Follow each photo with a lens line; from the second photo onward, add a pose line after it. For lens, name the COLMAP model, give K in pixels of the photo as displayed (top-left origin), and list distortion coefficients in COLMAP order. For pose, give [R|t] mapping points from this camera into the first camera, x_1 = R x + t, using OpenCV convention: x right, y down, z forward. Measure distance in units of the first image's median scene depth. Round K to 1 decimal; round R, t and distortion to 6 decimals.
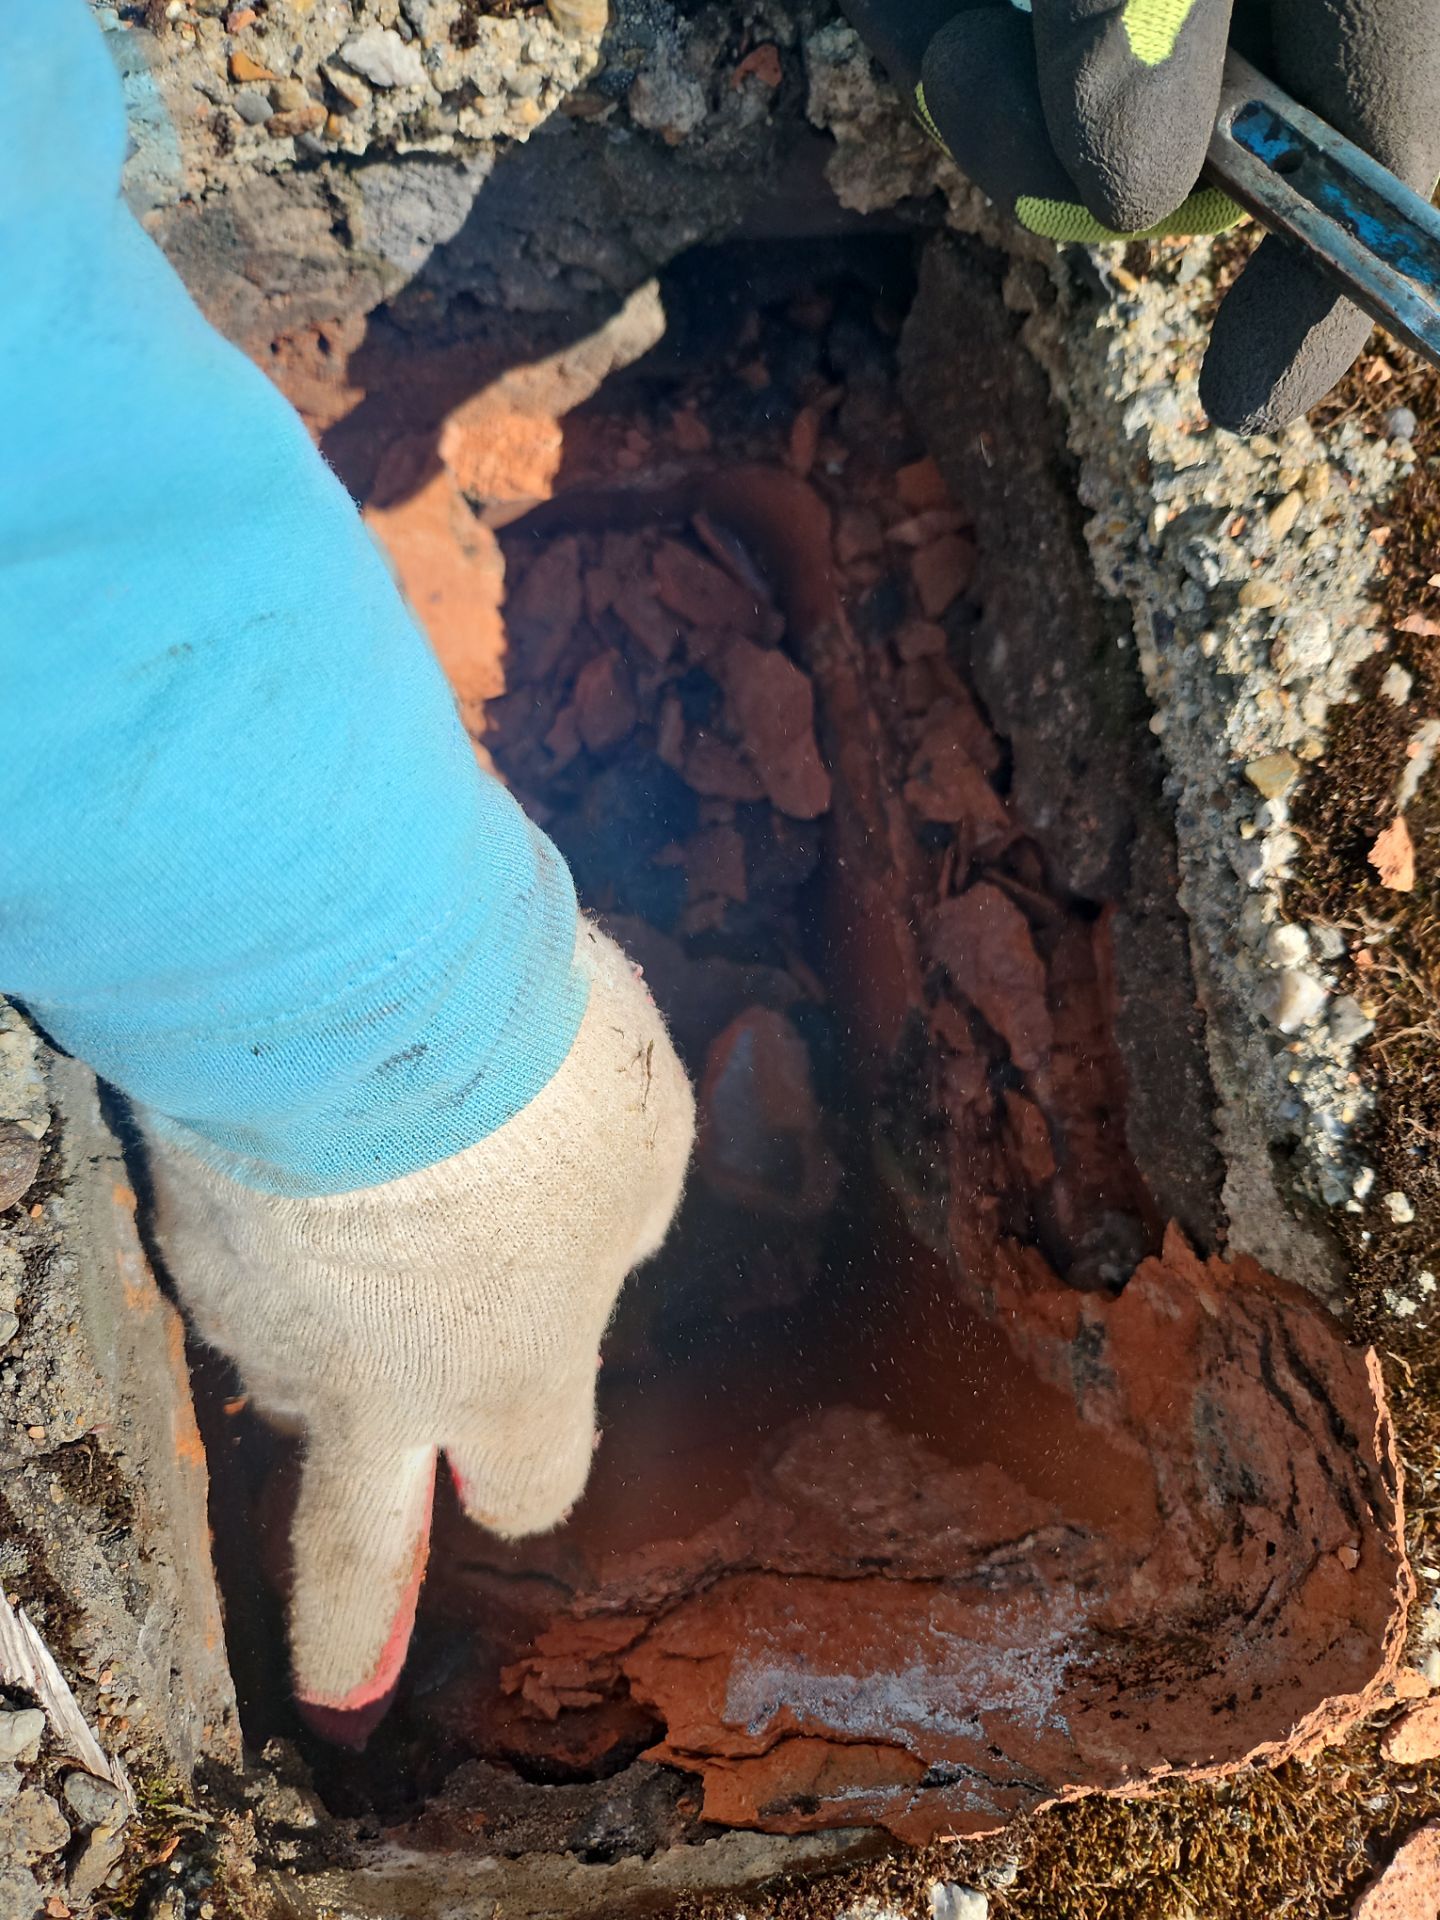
lens RADIAL K [[1326.3, 0, 720.5], [0, 1326.3, 971.0], [0, 0, 1]] dist [-0.002179, -0.001565]
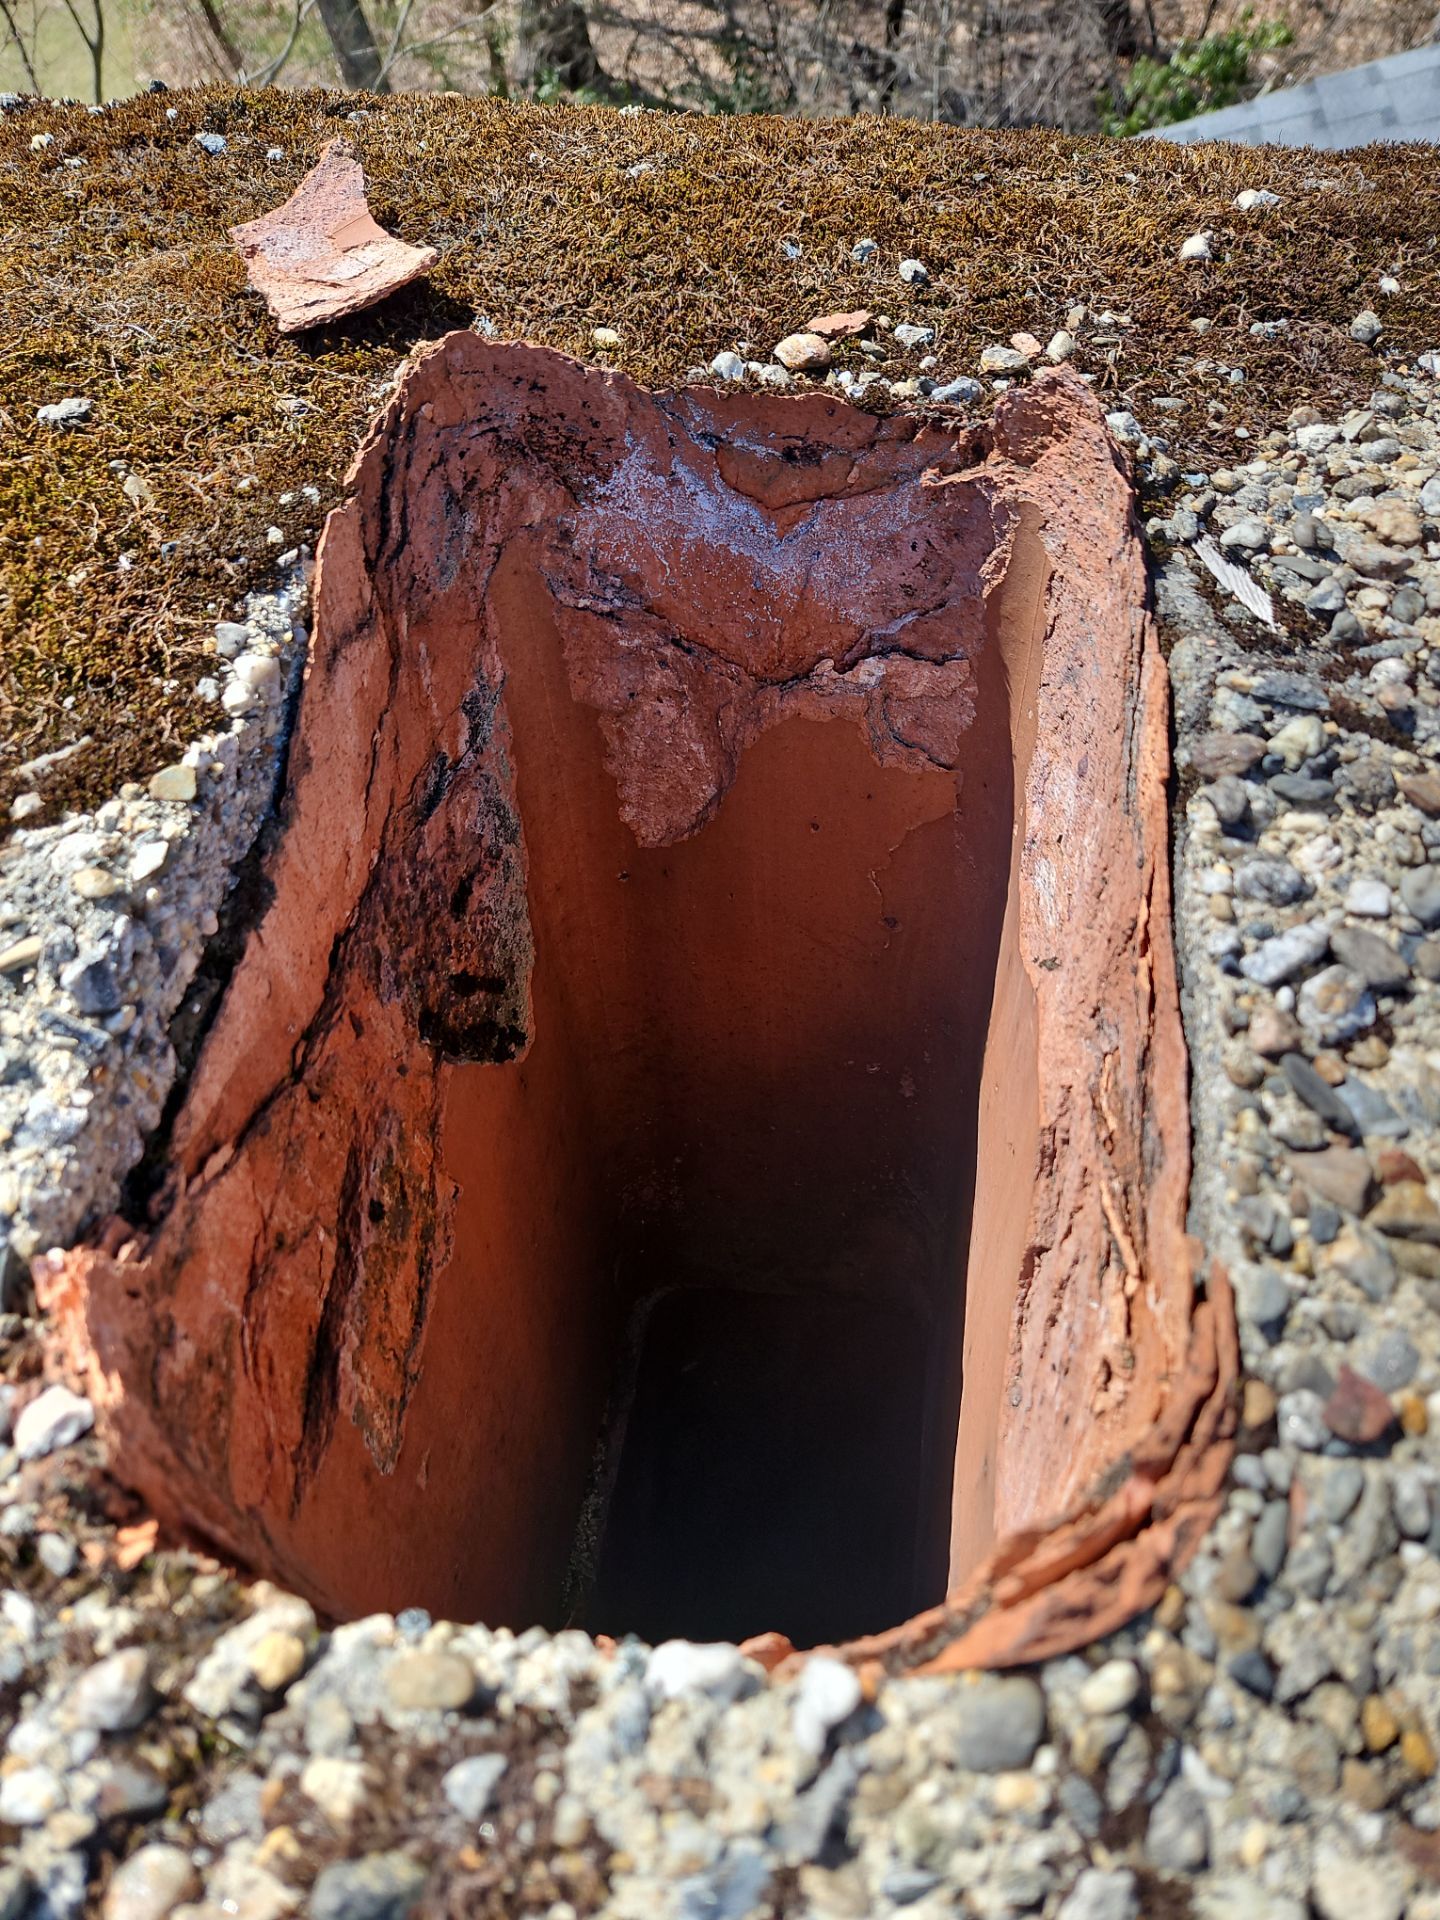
lens RADIAL K [[1292.7, 0, 729.3], [0, 1292.7, 964.4], [0, 0, 1]] dist [0.047732, -0.046201]
pose [[-0.940708, -0.332117, 0.069035, -0.181516], [0.301945, -0.727081, 0.616590, -0.830421], [-0.154586, 0.600876, 0.784252, 0.108881]]
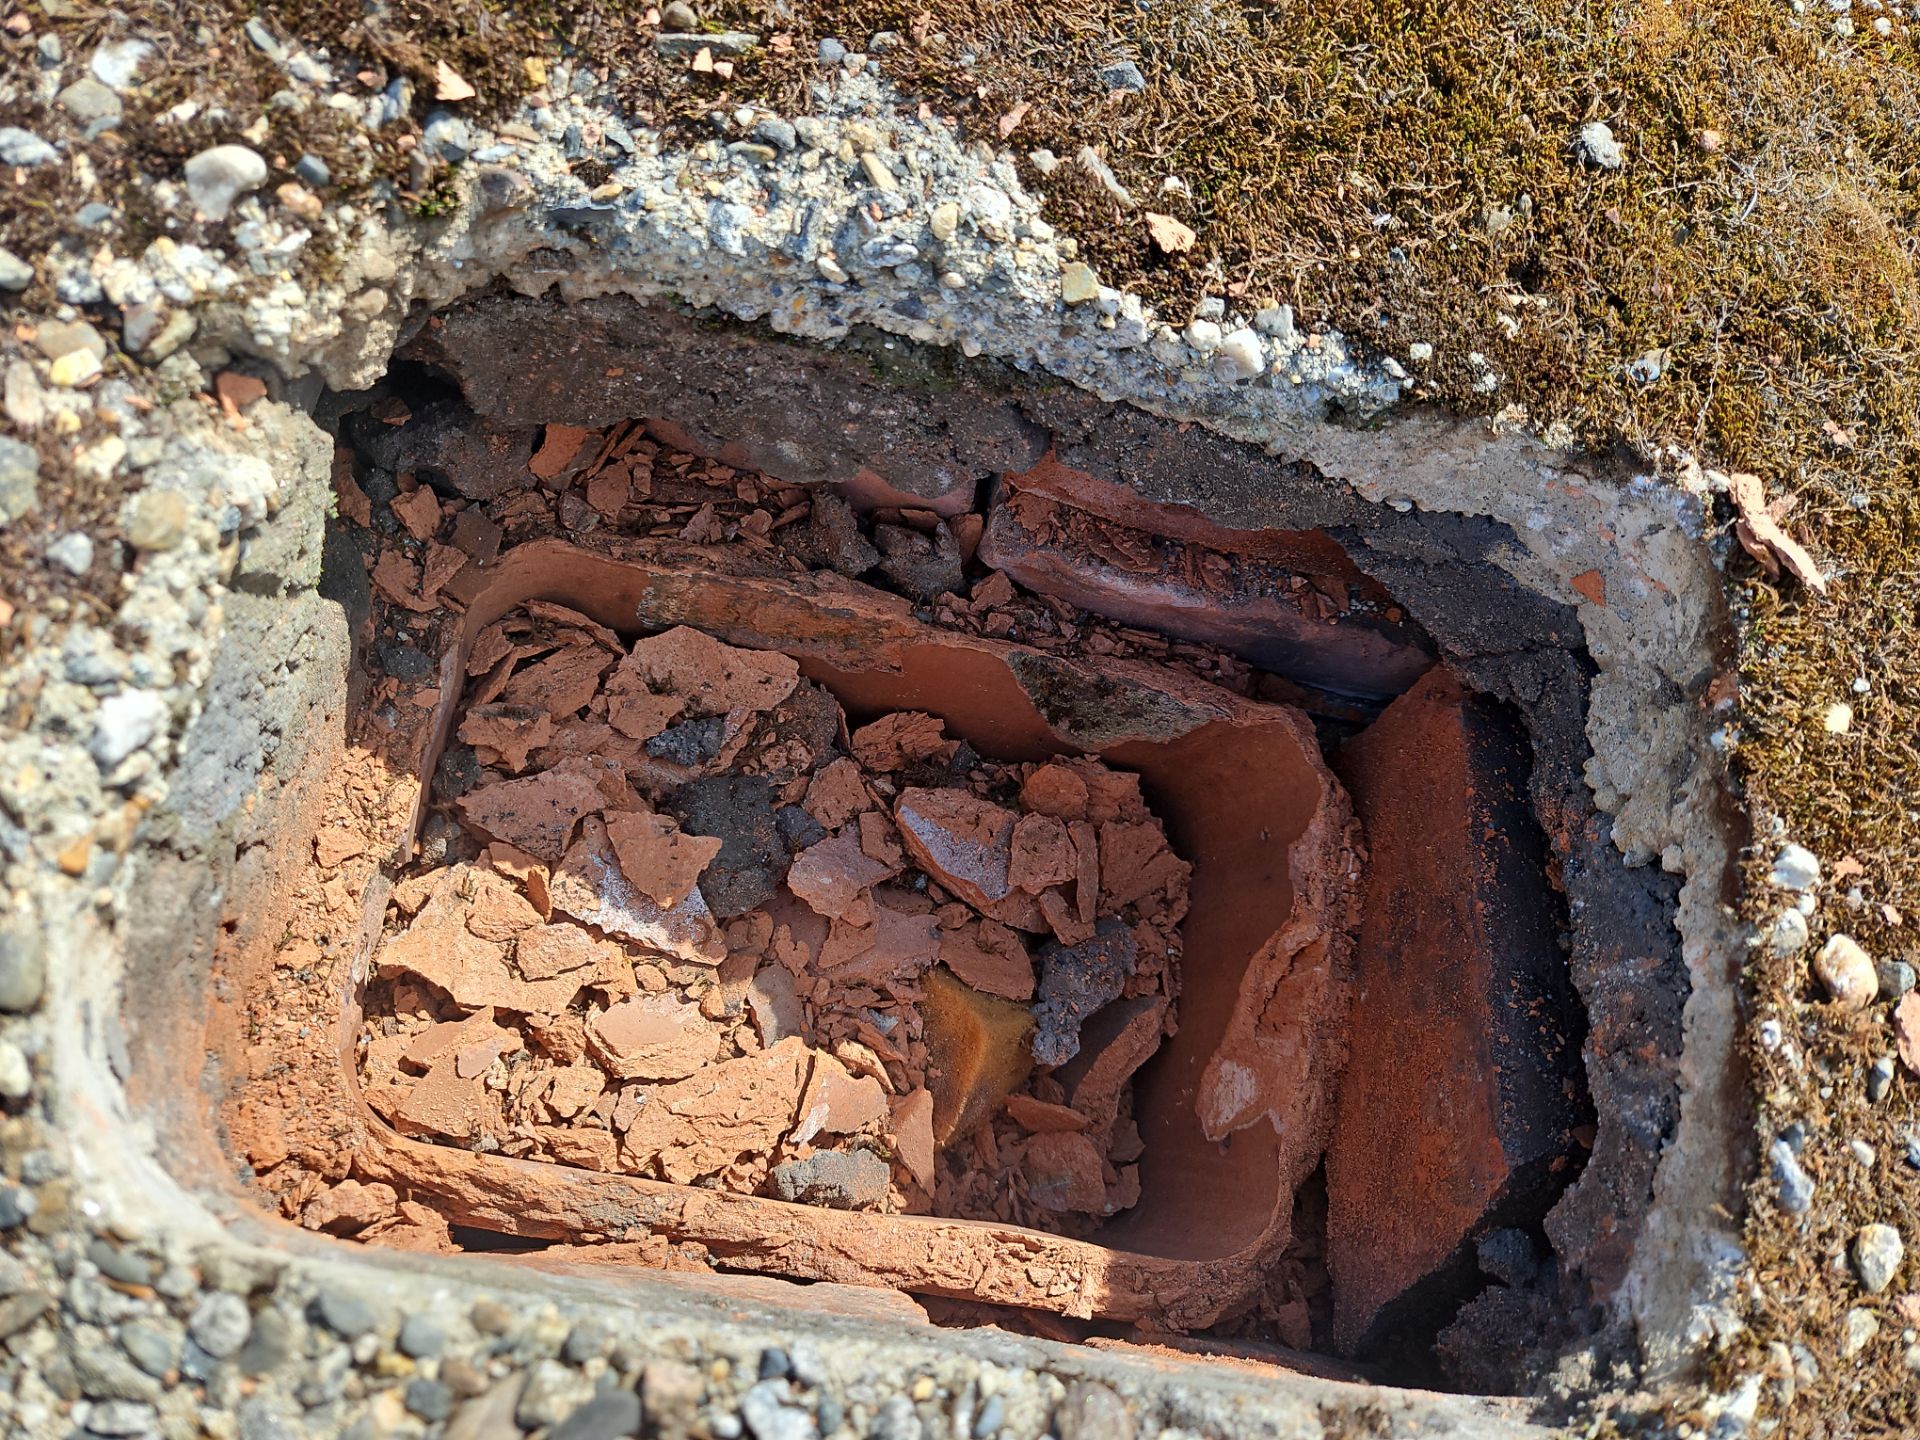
lens RADIAL K [[1292.7, 0, 951.4], [0, 1292.7, 722.7], [0, 0, 1]] dist [0.047732, -0.046201]
pose [[0.355157, -0.912786, 0.201703, -0.225466], [0.900436, 0.392011, 0.188527, -0.317625], [-0.251154, 0.114664, 0.961131, -0.058294]]
